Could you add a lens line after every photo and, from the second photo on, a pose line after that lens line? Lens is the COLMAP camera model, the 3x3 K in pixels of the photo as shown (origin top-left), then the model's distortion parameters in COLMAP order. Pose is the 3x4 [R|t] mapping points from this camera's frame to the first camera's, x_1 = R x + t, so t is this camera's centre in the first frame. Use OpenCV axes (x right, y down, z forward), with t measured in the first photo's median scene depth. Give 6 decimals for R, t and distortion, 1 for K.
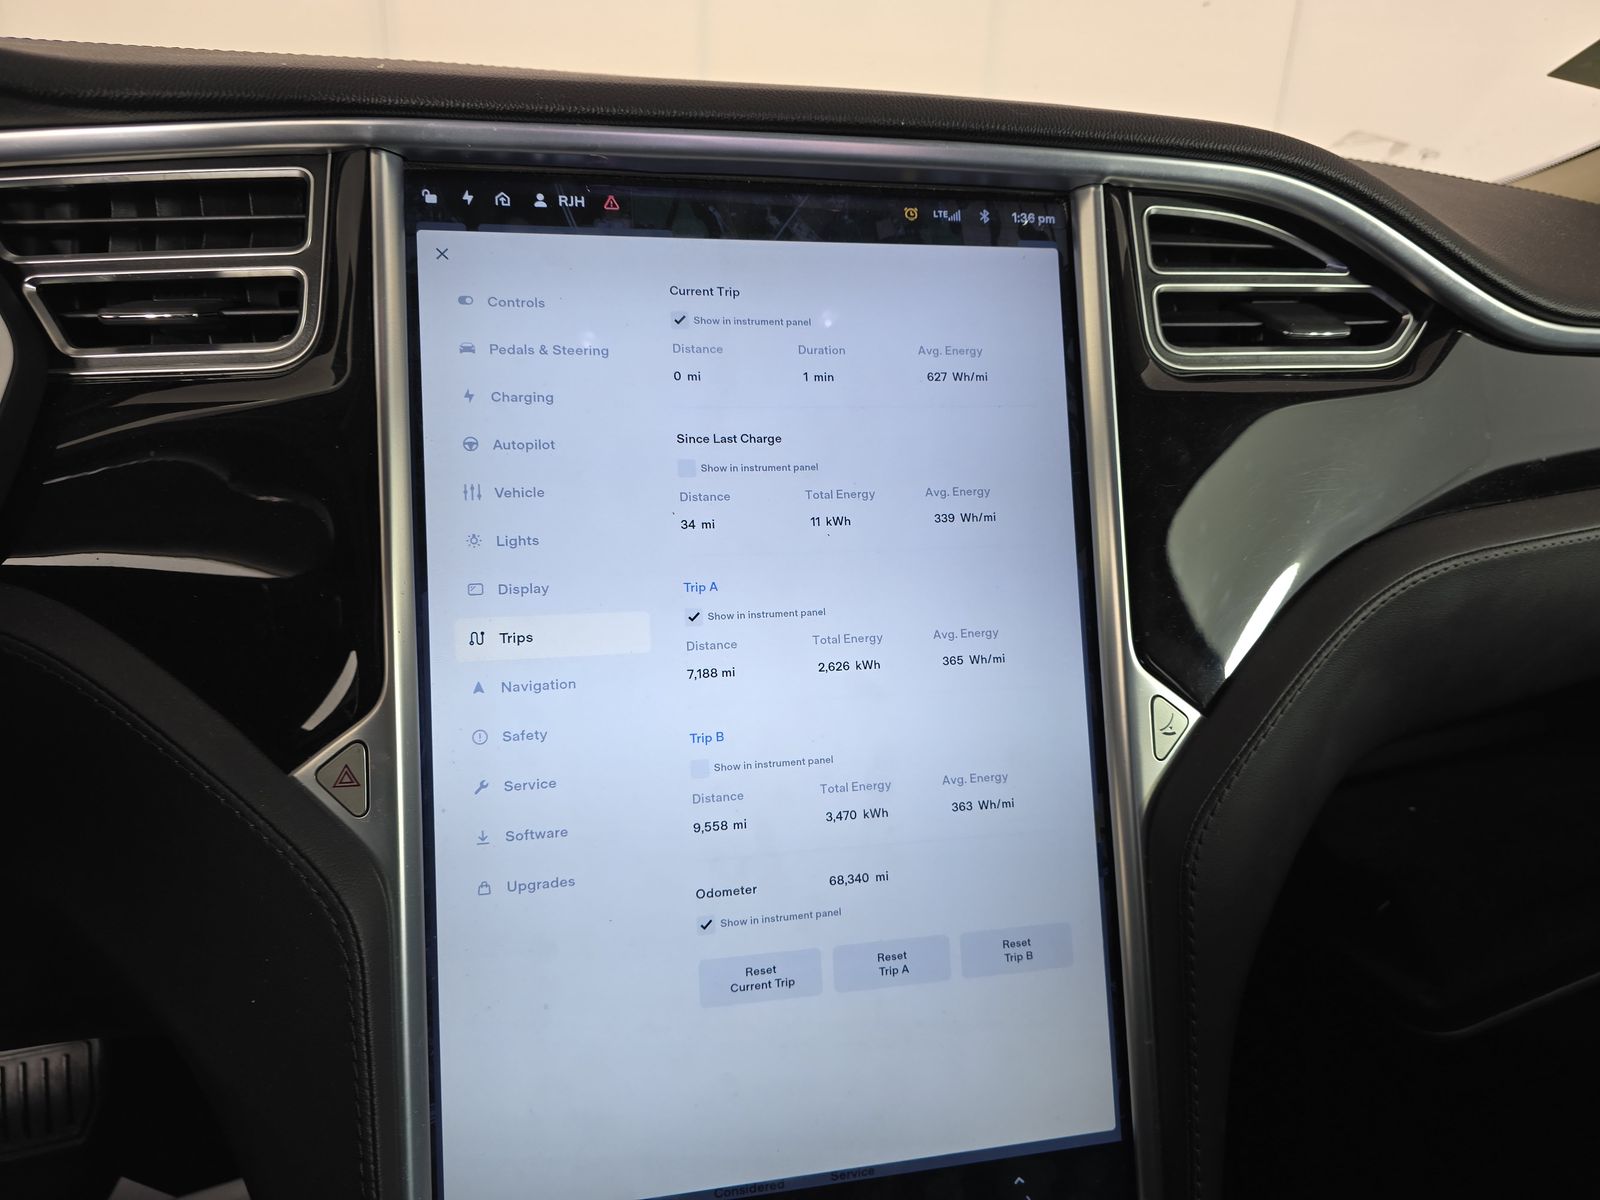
lens RADIAL K [[1080.0, 0, 801.4], [0, 1080.0, 596.8], [0, 0, 1]] dist [0.035704, -0.016197]
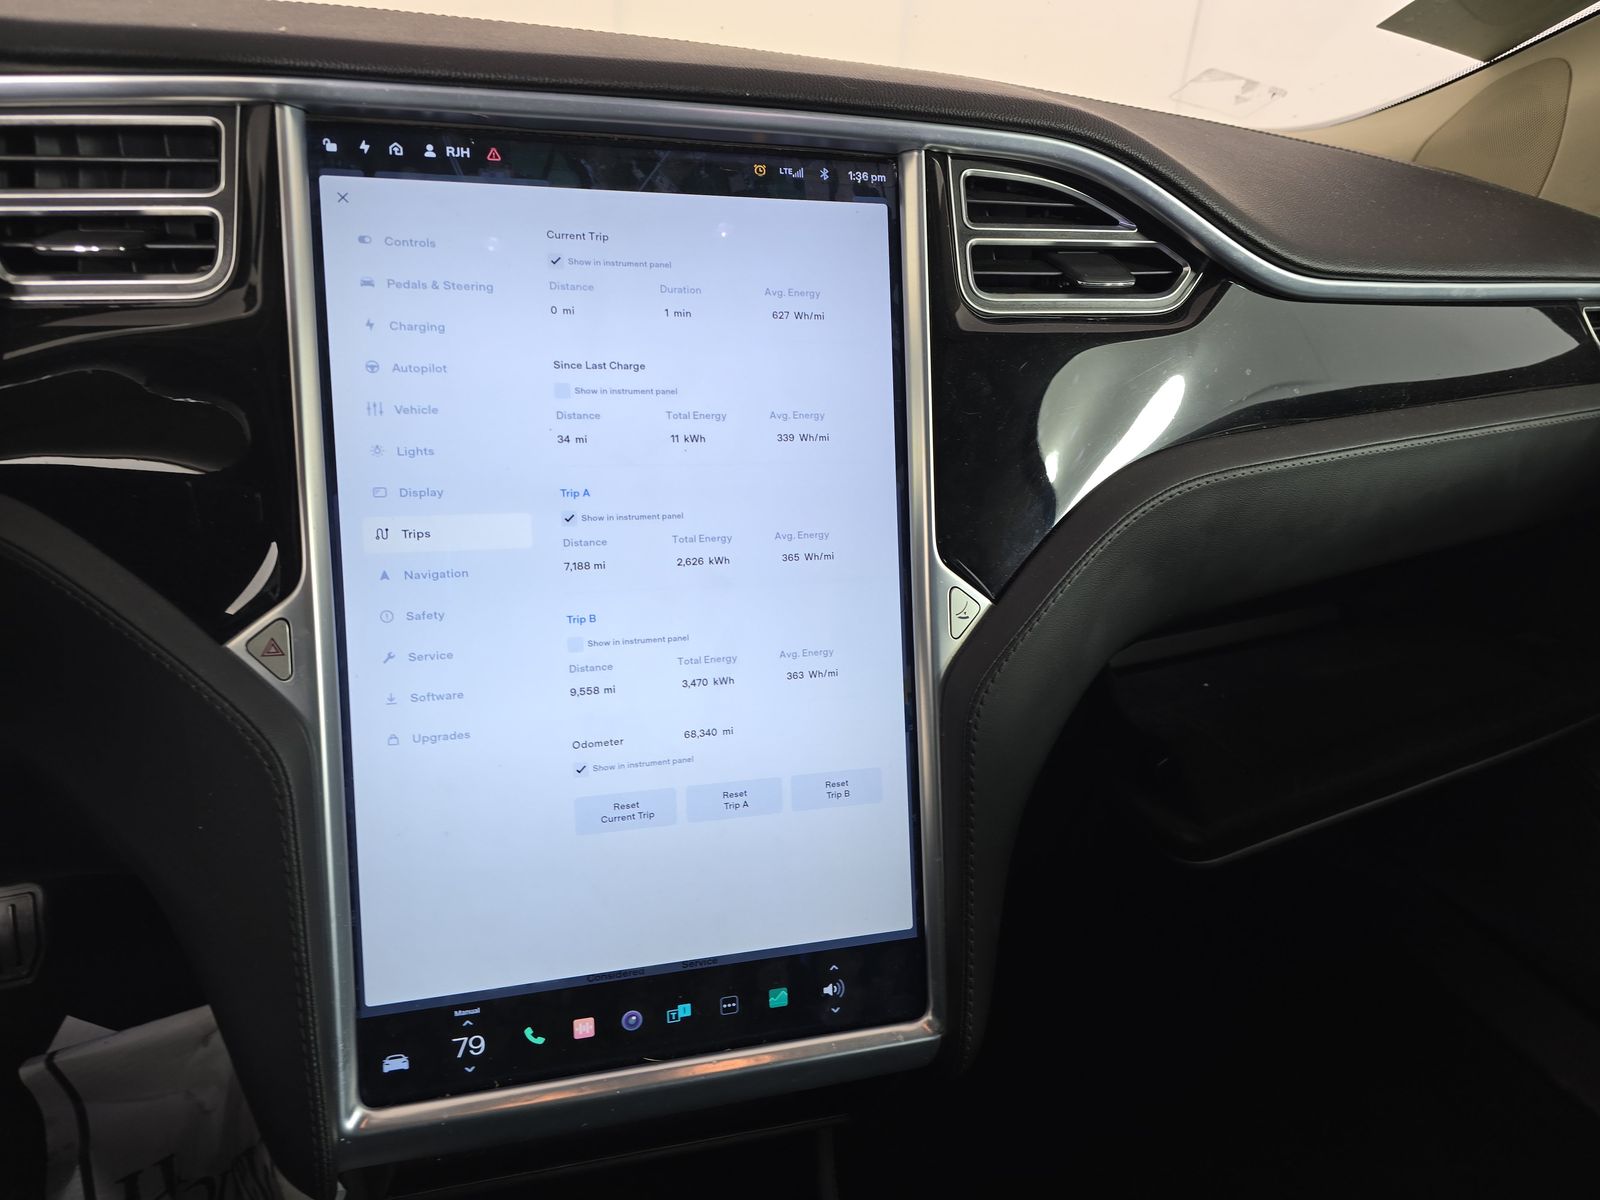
lens RADIAL K [[1080.0, 0, 808.5], [0, 1080.0, 590.8], [0, 0, 1]] dist [0.035704, -0.016197]
pose [[0.997403, 0.007694, 0.071606, 0.077204], [-0.014484, 0.995391, 0.094800, -0.018048], [-0.070546, -0.095591, 0.992918, -0.206756]]
